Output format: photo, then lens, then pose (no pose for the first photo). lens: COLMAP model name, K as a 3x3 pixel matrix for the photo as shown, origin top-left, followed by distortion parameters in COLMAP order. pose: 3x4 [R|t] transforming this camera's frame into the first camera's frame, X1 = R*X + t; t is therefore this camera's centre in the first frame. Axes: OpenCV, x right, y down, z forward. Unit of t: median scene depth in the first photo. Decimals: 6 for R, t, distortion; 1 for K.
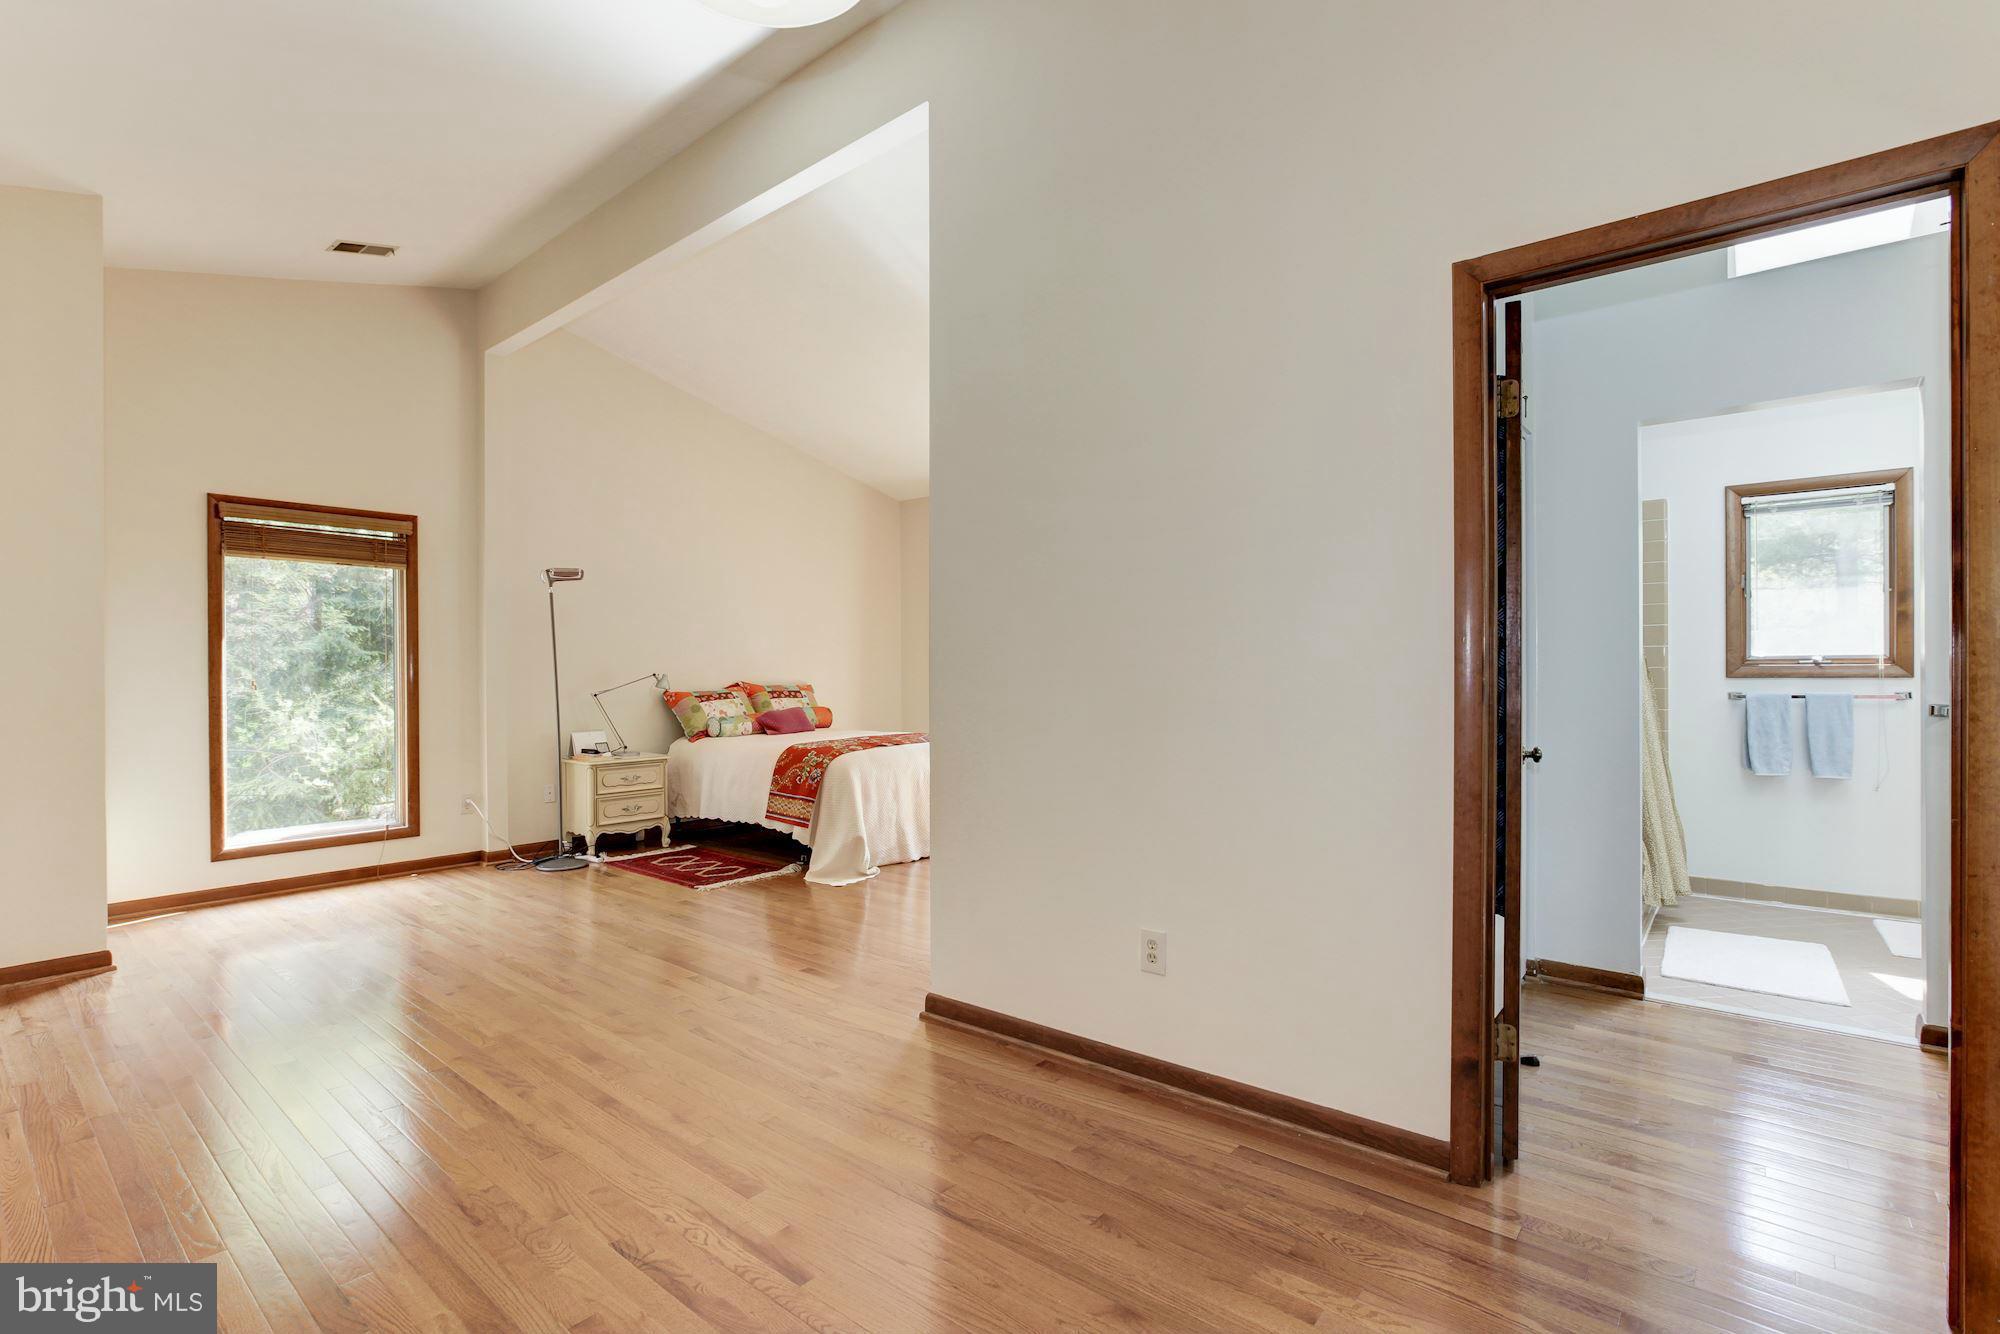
lens RADIAL K [[912.1, 0, 984.6], [0, 912.1, 667.8], [0, 0, 1]] dist [-0.019139, 0.005502]
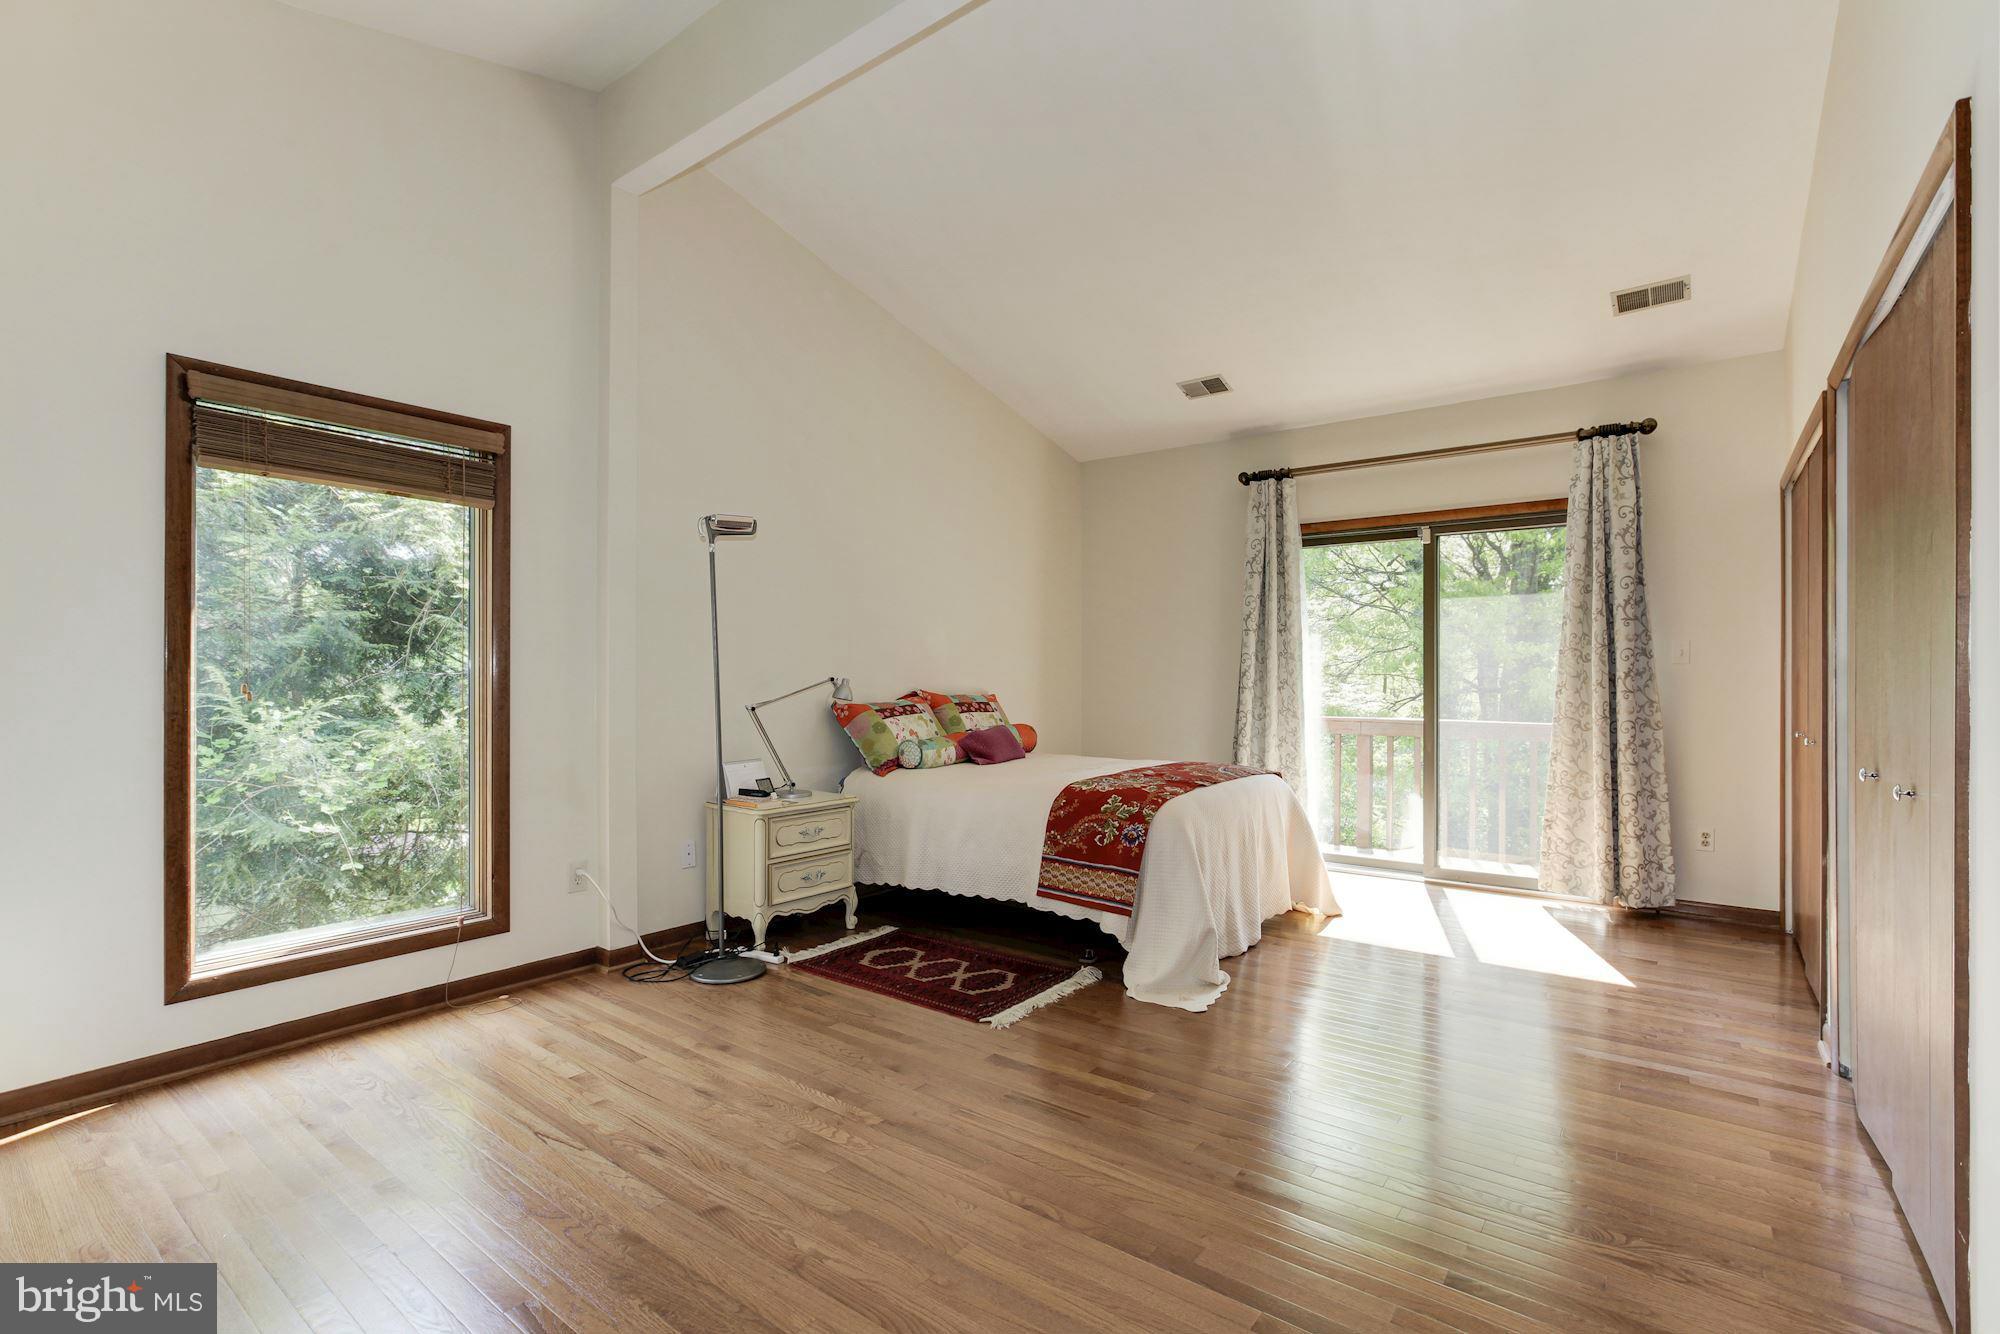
lens RADIAL K [[912.1, 0, 1012.1], [0, 912.1, 670.6], [0, 0, 1]] dist [-0.019139, 0.005502]
pose [[0.998709, 0.007714, 0.050200, -0.283199], [-0.007422, 0.999954, -0.006002, 0.004498], [-0.050244, 0.005622, 0.998721, 0.323215]]
